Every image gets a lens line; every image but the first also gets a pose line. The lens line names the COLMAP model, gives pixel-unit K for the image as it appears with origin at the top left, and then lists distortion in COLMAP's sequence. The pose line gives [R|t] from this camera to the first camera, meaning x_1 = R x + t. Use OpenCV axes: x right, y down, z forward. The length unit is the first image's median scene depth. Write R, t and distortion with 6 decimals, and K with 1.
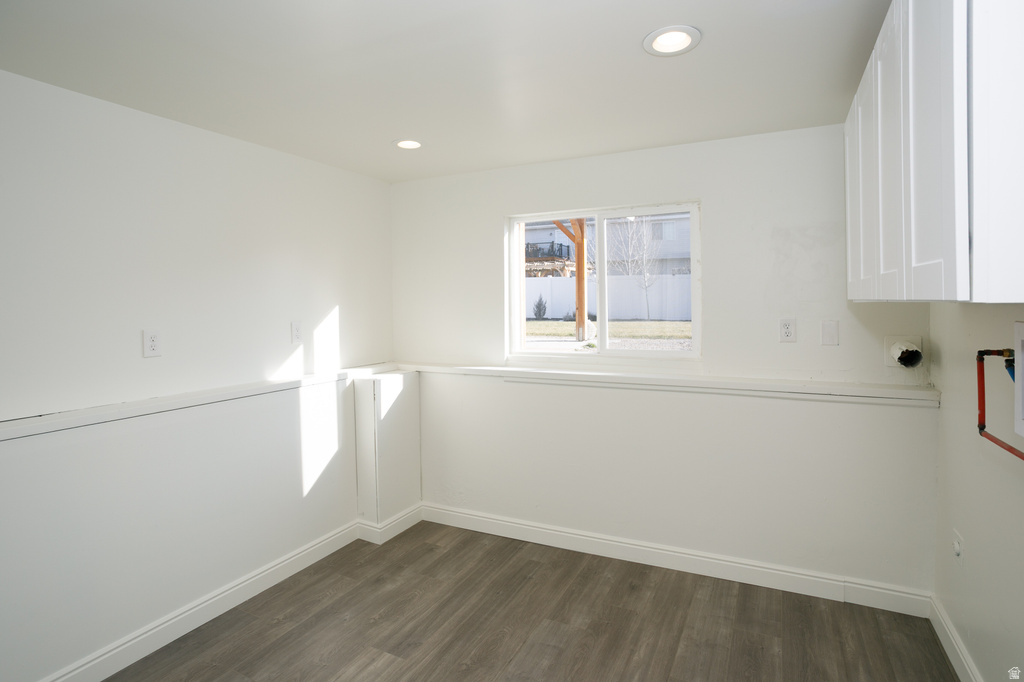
lens RADIAL K [[534.4, 0, 503.3], [0, 534.4, 308.8], [0, 0, 1]] dist [0.001307, 0.001025]
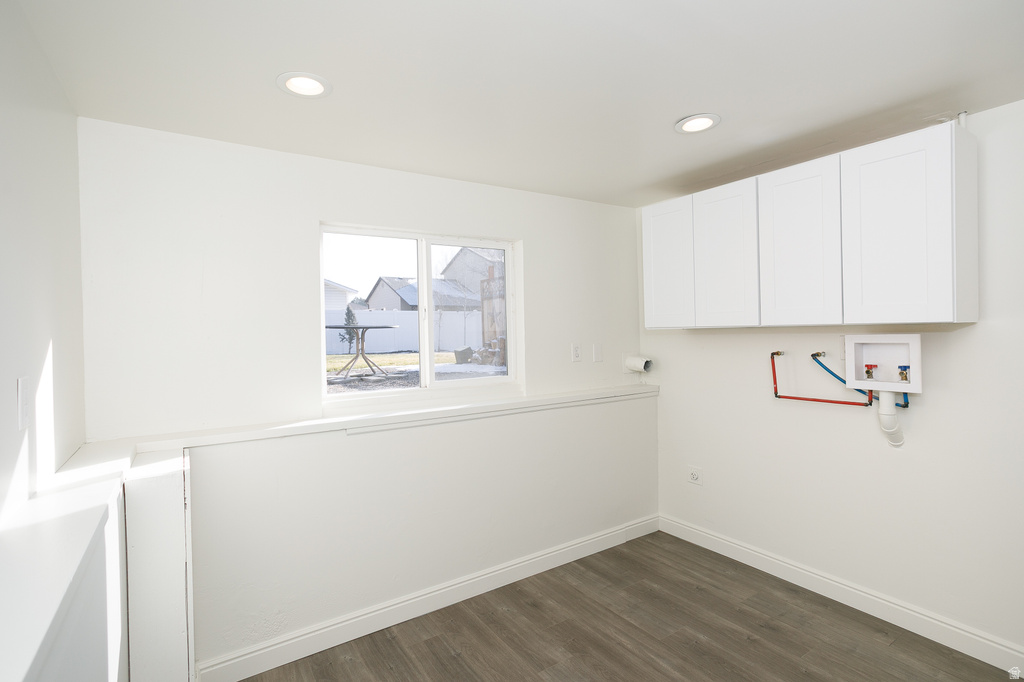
lens RADIAL K [[510.5, 0, 512.2], [0, 510.5, 335.7], [0, 0, 1]] dist [-0.011580, 0.019411]
pose [[0.499437, -0.002604, 0.866346, -0.672015], [0.025937, 0.999592, -0.011948, 0.010832], [-0.865962, 0.028438, 0.499301, 0.562793]]
